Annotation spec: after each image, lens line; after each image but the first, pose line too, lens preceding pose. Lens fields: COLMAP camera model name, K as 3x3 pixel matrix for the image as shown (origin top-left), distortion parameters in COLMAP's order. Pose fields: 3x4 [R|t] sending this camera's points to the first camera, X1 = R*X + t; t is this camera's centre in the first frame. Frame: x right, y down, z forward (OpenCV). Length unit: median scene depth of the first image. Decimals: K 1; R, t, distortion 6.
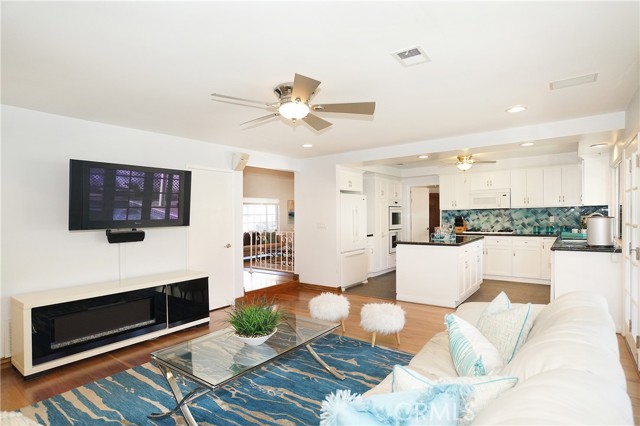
lens RADIAL K [[336.2, 0, 320.9], [0, 336.2, 216.1], [0, 0, 1]] dist [0.002995, 0.001149]
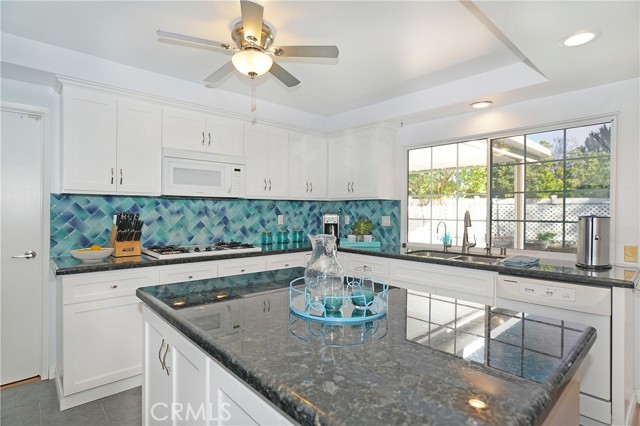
lens RADIAL K [[336.2, 0, 321.1], [0, 336.2, 210.8], [0, 0, 1]] dist [0.002995, 0.001149]
pose [[0.165662, 0.013707, 0.986087, 0.100591], [-0.016525, 0.999802, -0.011122, -0.001456], [-0.986044, -0.014452, 0.165856, 0.775752]]
